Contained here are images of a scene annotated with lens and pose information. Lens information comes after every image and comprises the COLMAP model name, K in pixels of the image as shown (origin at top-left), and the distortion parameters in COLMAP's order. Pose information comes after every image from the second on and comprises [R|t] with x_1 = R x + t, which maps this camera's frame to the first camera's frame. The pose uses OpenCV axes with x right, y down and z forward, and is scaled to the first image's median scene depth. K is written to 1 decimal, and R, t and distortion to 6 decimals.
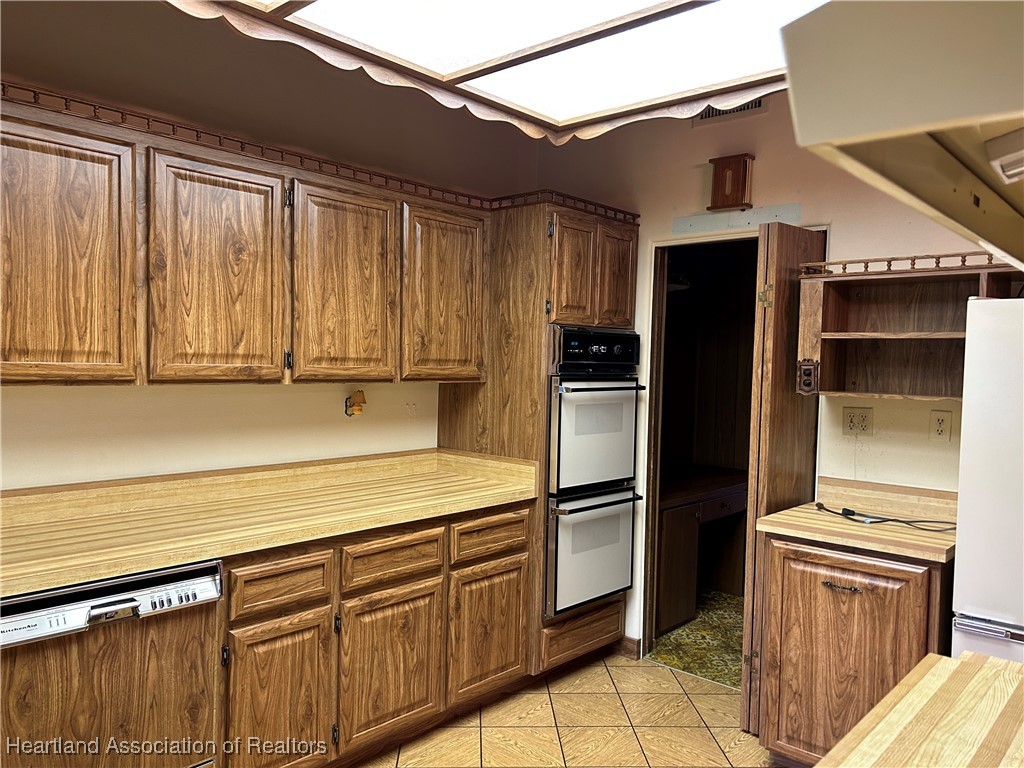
lens RADIAL K [[771.9, 0, 511.4], [0, 771.9, 394.5], [0, 0, 1]] dist [0.088545, -0.102490]
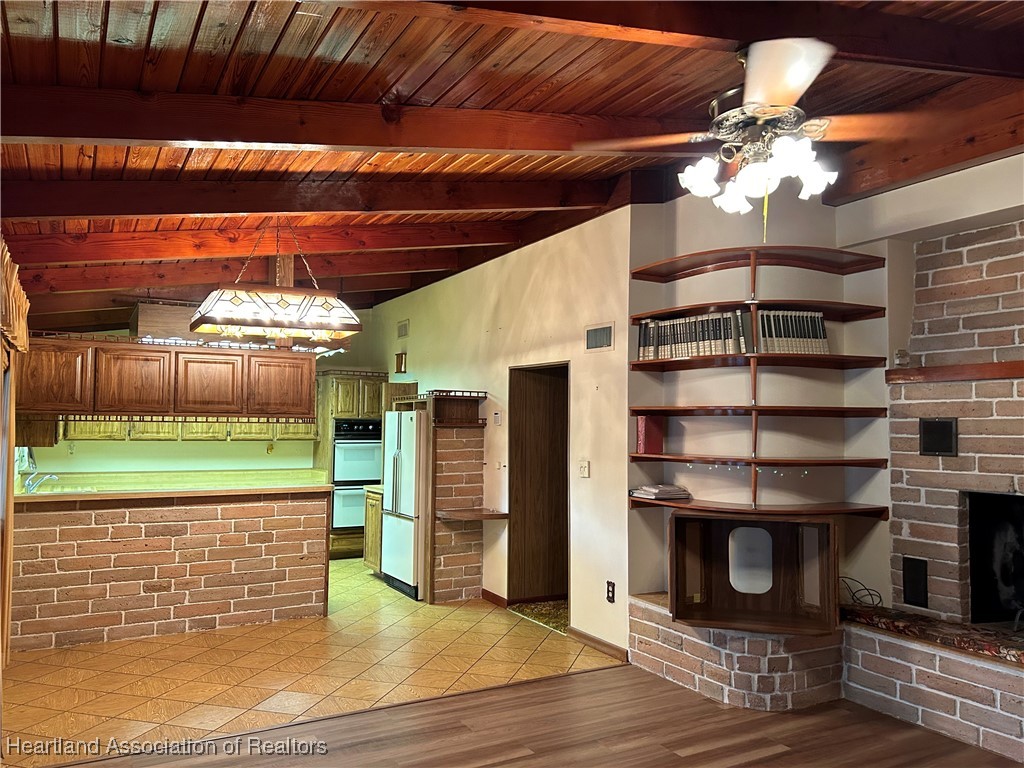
lens RADIAL K [[771.9, 0, 511.4], [0, 771.9, 394.5], [0, 0, 1]] dist [0.088545, -0.102490]
pose [[0.946868, -0.028597, -0.320348, 1.640291], [-0.001957, 0.995508, -0.094654, 0.085989], [0.321616, 0.090252, 0.942559, -1.468570]]
